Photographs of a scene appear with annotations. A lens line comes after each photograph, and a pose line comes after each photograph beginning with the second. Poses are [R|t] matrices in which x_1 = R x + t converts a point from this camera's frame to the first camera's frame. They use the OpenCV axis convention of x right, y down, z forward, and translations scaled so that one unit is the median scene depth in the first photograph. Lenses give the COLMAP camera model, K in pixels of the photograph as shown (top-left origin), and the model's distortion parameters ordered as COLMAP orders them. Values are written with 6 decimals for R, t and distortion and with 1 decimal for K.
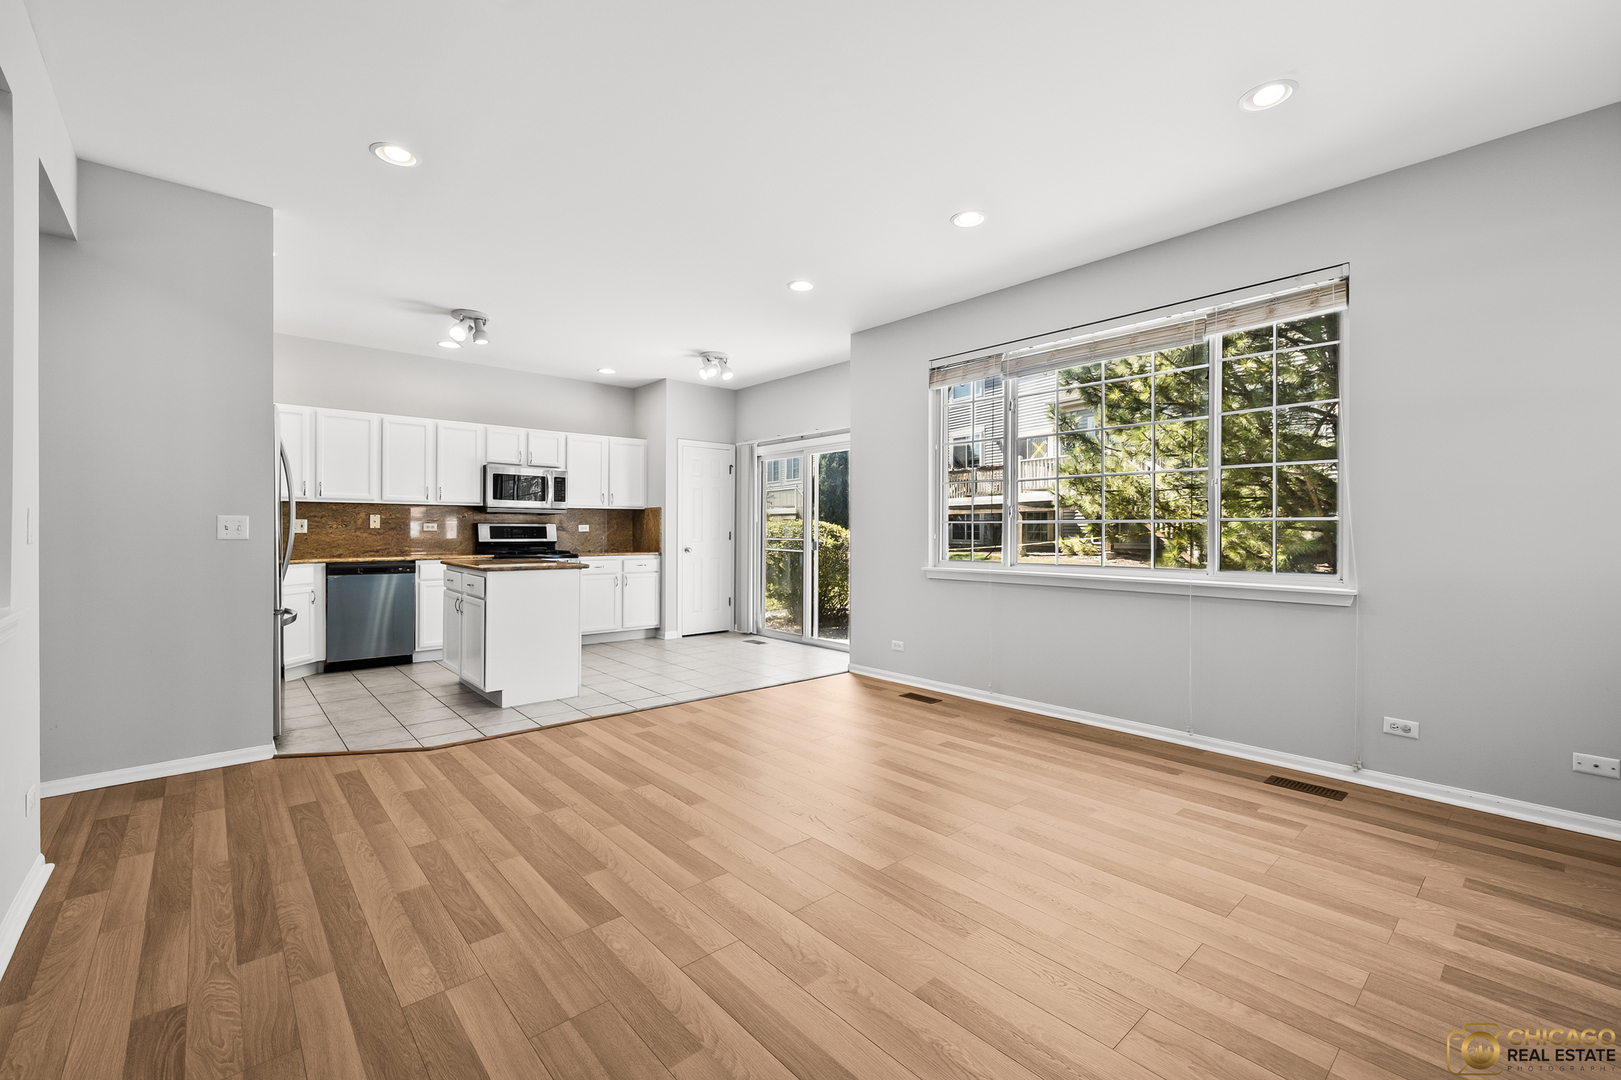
lens RADIAL K [[676.1, 0, 807.1], [0, 676.1, 530.7], [0, 0, 1]] dist [0.000227, 0.000465]
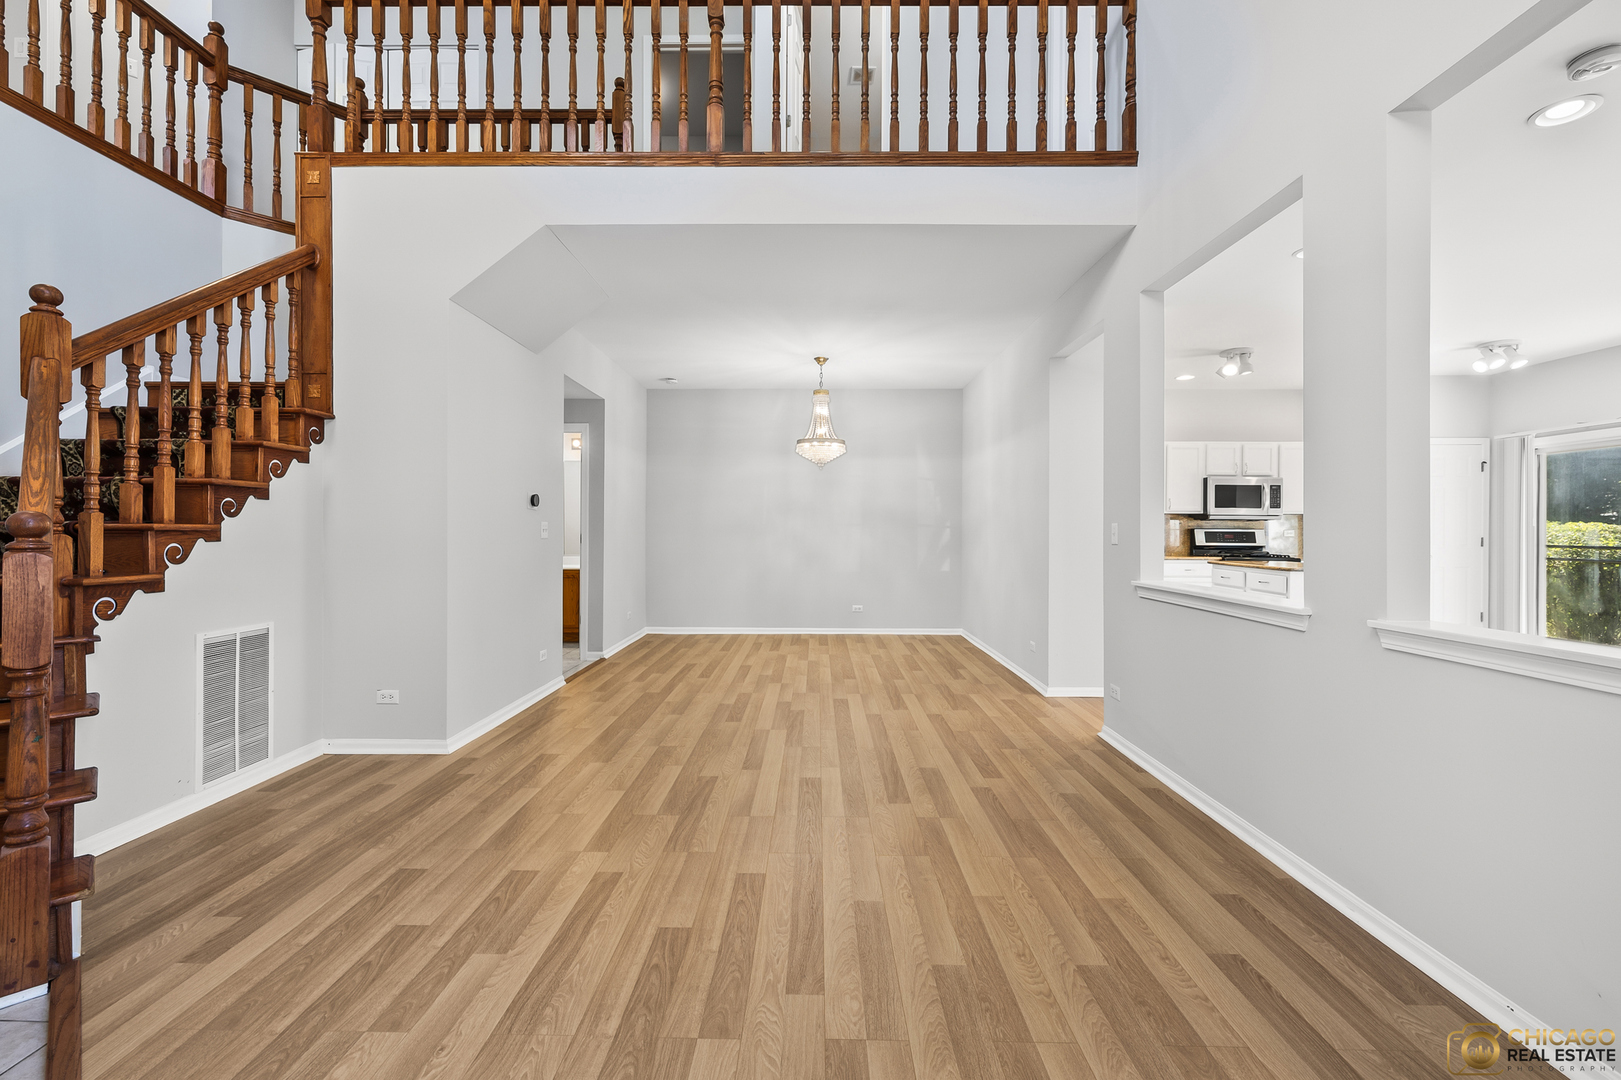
lens RADIAL K [[683.5, 0, 806.1], [0, 683.5, 532.3], [0, 0, 1]] dist [0.000004, 0.000238]
pose [[0.738970, 0.003188, -0.673730, -0.177960], [-0.003926, 0.999992, 0.000427, -0.002807], [0.673726, 0.002330, 0.738977, -0.263198]]
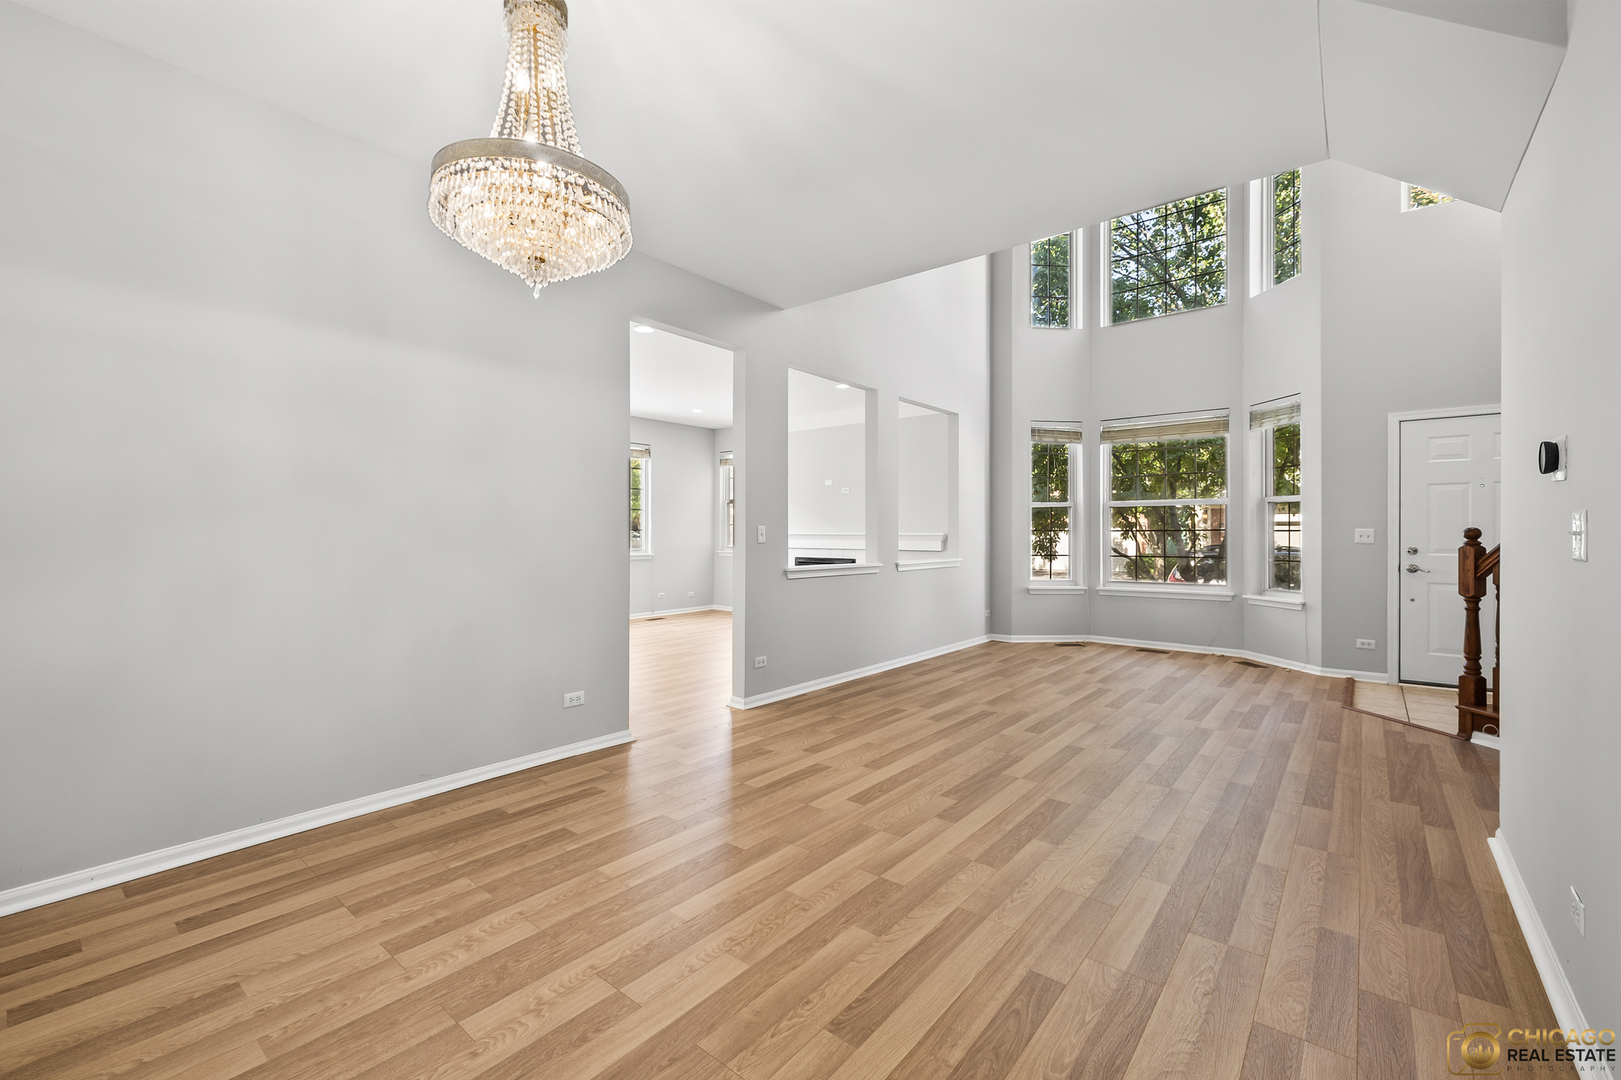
lens RADIAL K [[678.1, 0, 806.8], [0, 678.1, 534.8], [0, 0, 1]] dist [-0.002545, -0.000477]
pose [[-0.161534, -0.003369, 0.986861, -1.007416], [-0.002167, 0.999993, 0.003059, -0.003569], [-0.986865, -0.001644, -0.161540, 0.352187]]
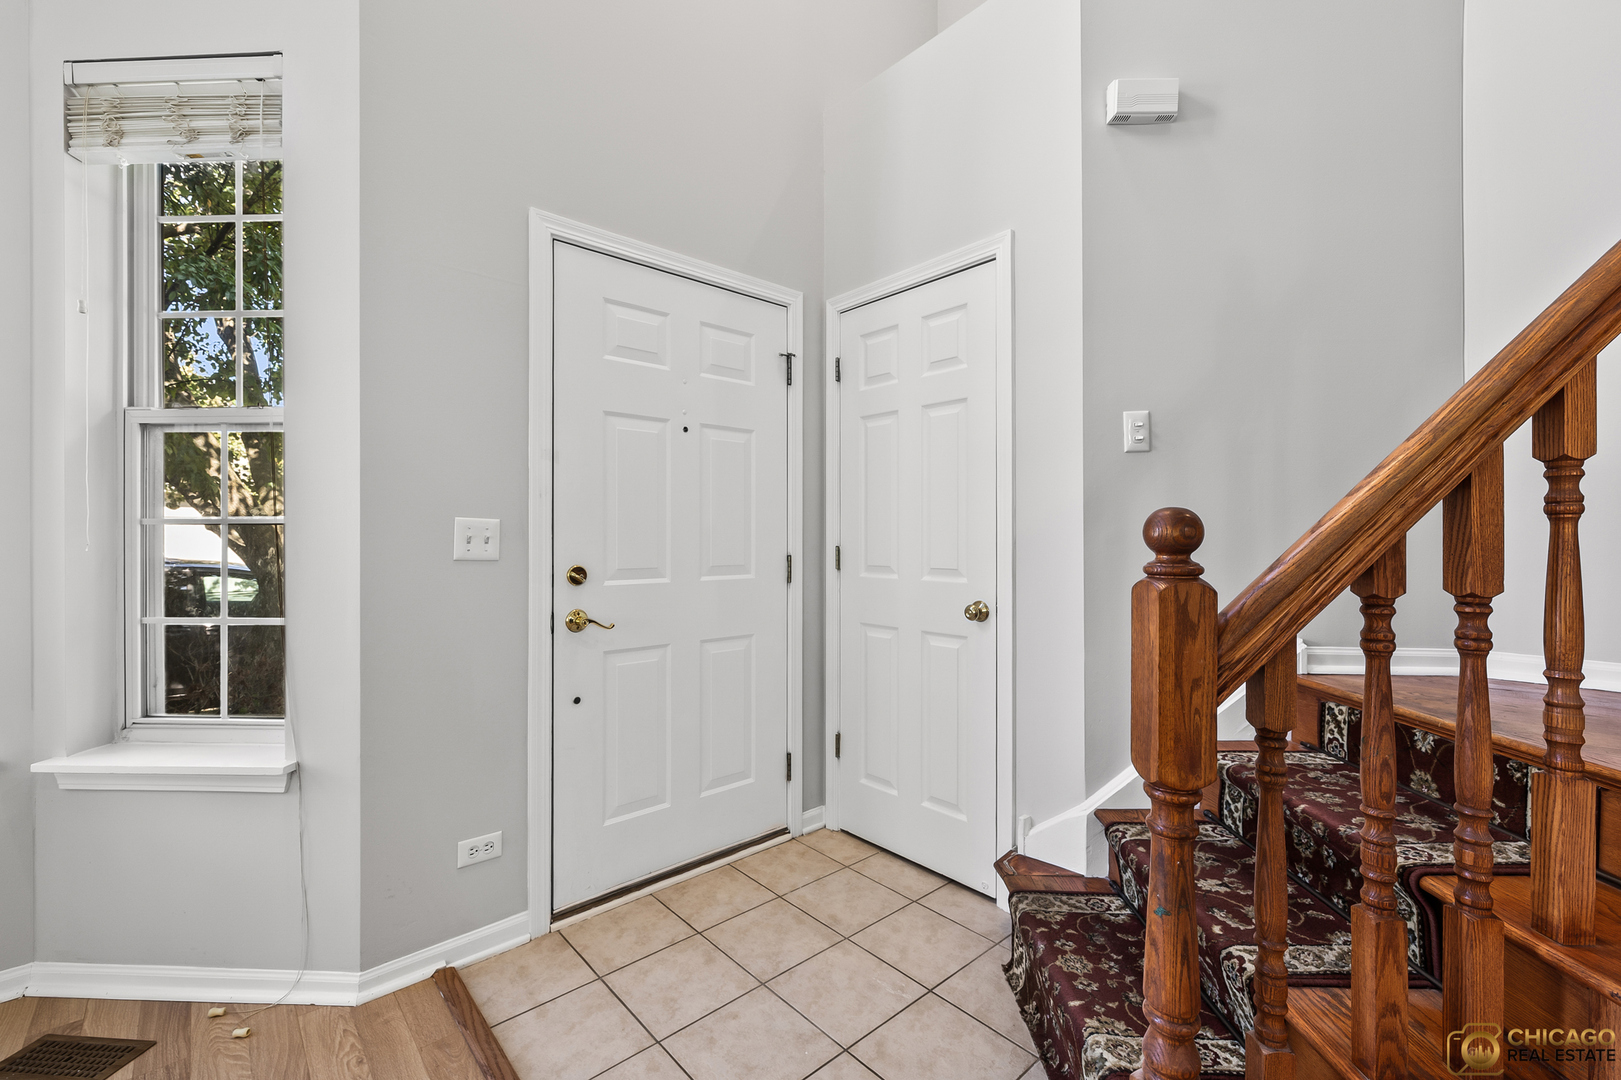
lens RADIAL K [[683.5, 0, 806.1], [0, 683.5, 532.3], [0, 0, 1]] dist [0.000004, 0.000238]
pose [[-0.999971, -0.002512, -0.007228, -0.474376], [-0.002494, 0.999994, -0.002541, -0.003359], [0.007235, -0.002523, -0.999971, -0.131011]]
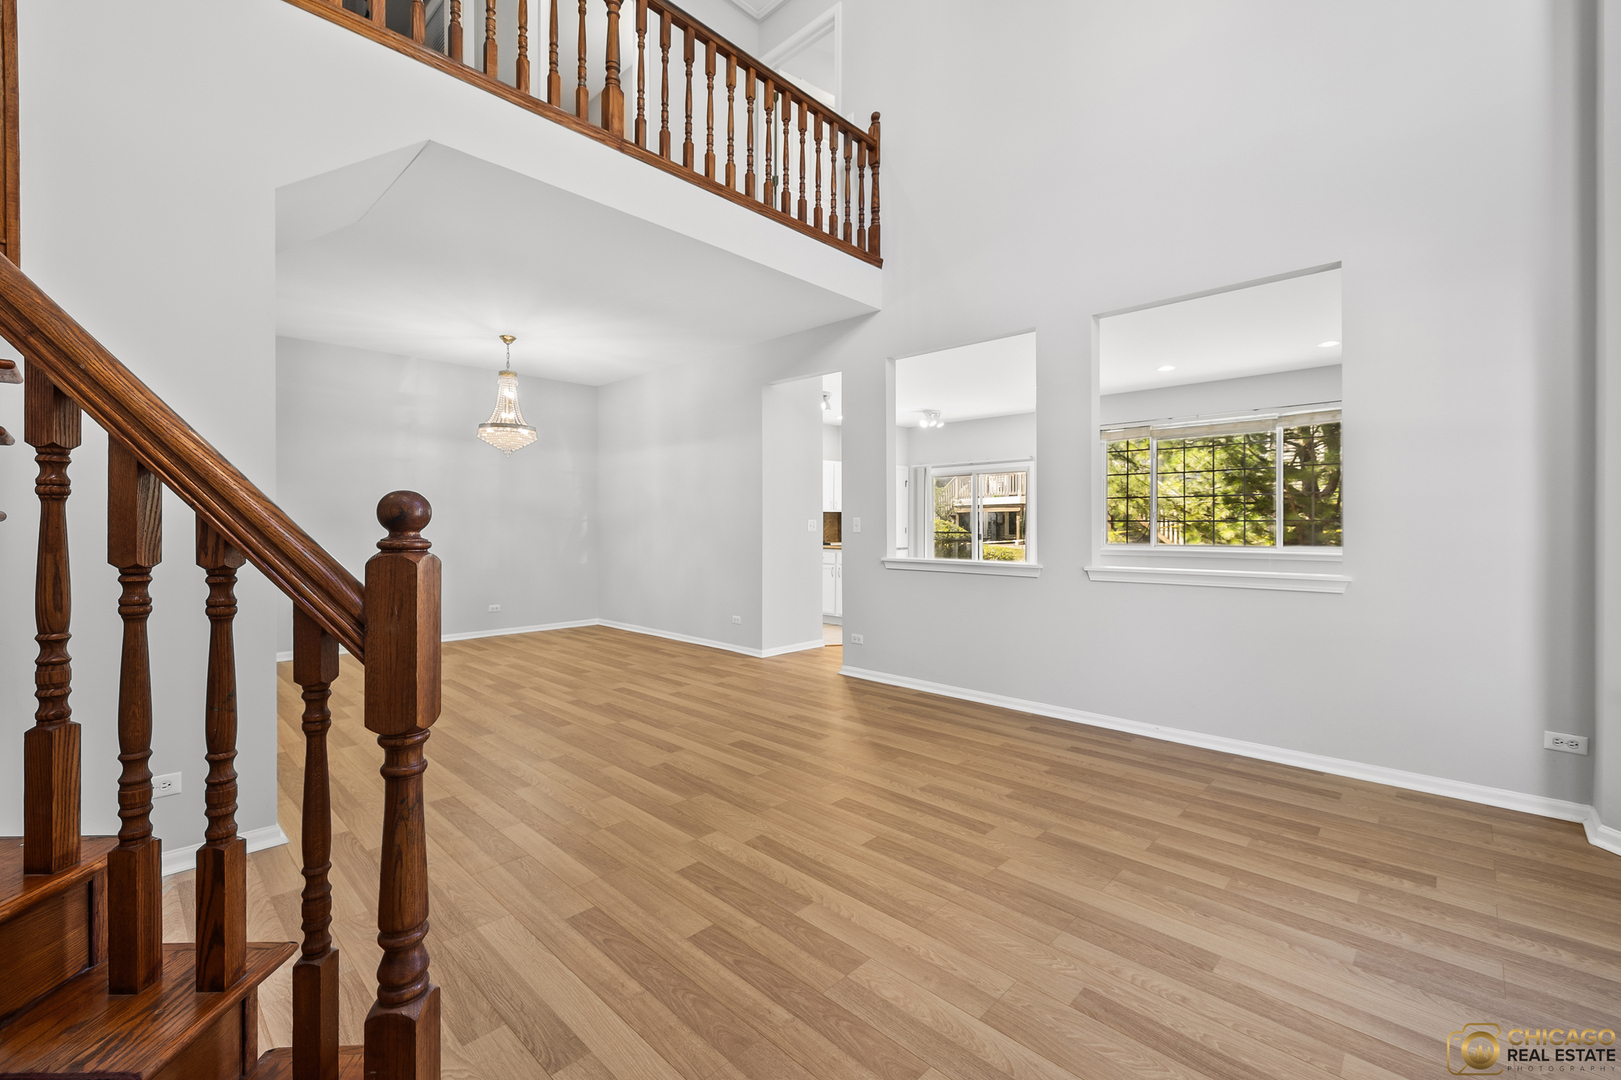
lens RADIAL K [[684.0, 0, 807.1], [0, 684.0, 526.8], [0, 0, 1]] dist [-0.001481, -0.000002]
pose [[0.996701, -0.001227, 0.081156, -0.470918], [0.001243, 0.999999, -0.000144, -0.000371], [-0.081156, 0.000245, 0.996701, -0.440226]]
